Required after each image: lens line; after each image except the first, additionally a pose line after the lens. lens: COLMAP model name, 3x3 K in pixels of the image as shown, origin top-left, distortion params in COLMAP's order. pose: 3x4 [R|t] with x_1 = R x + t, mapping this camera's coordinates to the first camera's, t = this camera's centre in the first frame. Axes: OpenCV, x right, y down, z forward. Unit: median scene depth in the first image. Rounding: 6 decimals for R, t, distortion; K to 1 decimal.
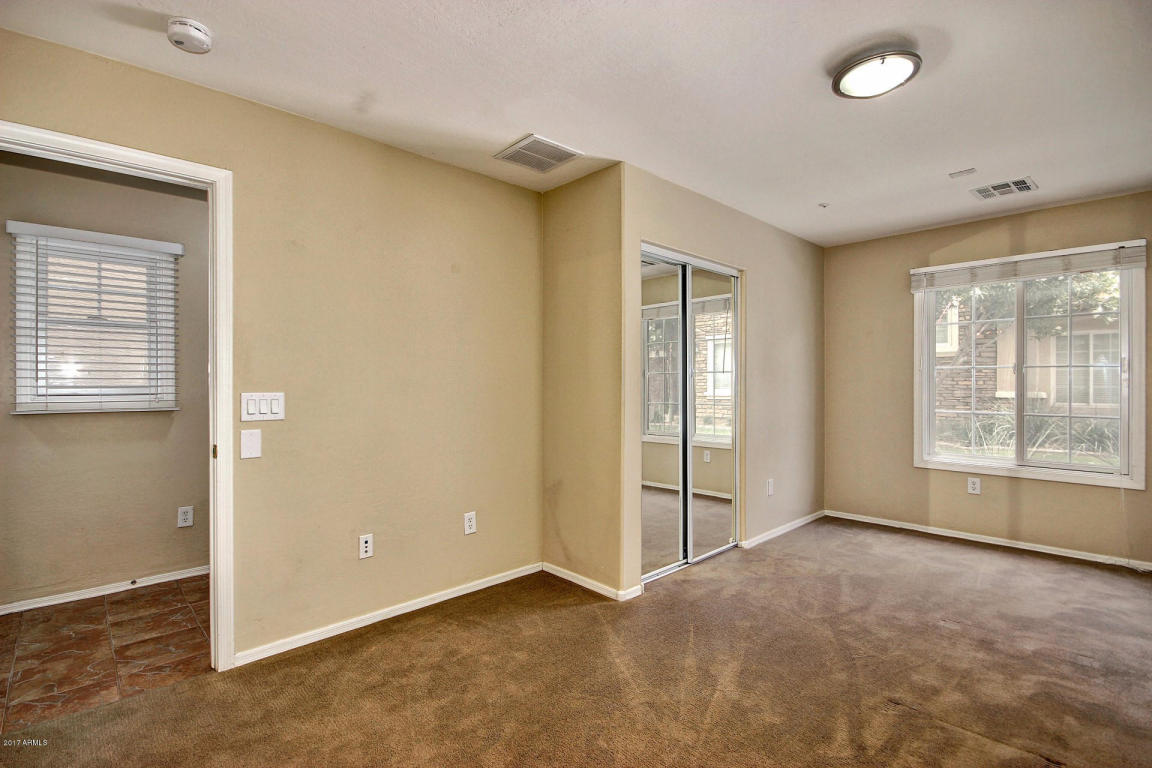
lens RADIAL K [[531.4, 0, 578.0], [0, 531.4, 385.0], [0, 0, 1]] dist [-0.001853, -0.001392]
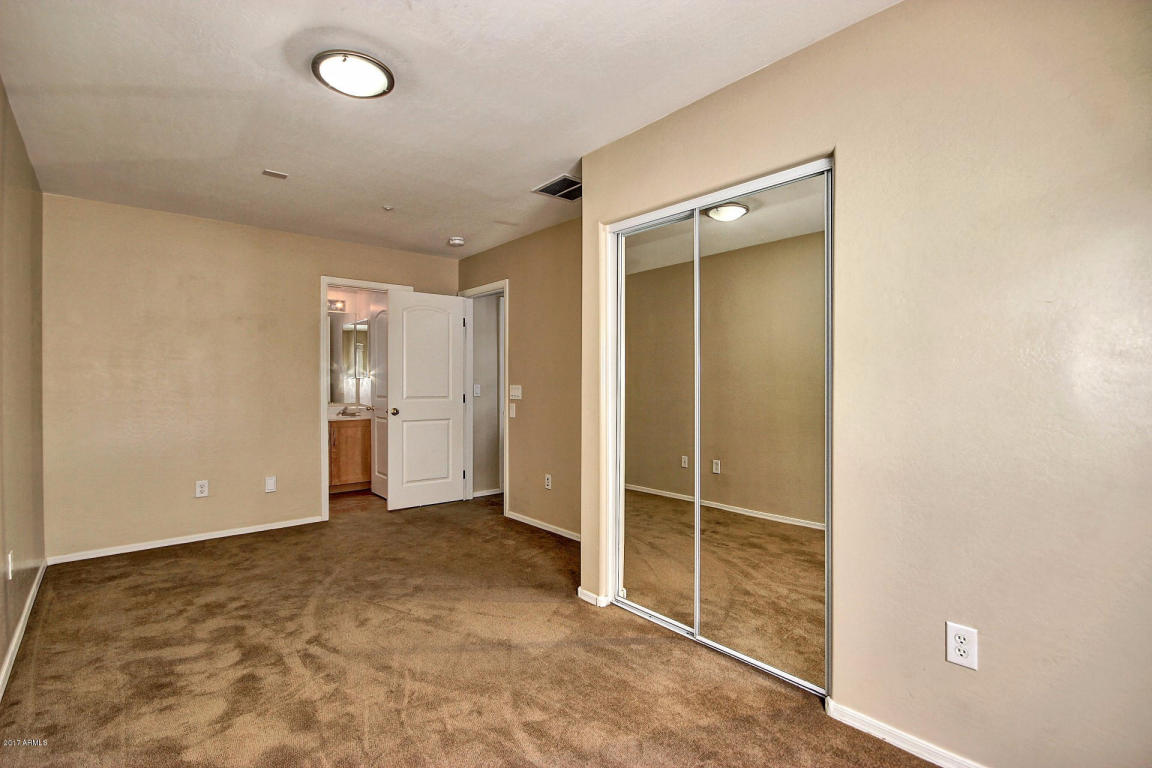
lens RADIAL K [[531.4, 0, 578.5], [0, 531.4, 381.6], [0, 0, 1]] dist [-0.001853, -0.001392]
pose [[-0.046070, 0.005875, -0.998921, 1.363319], [0.001075, 0.999982, 0.005832, -0.009461], [0.998938, -0.000805, -0.046075, 1.311110]]
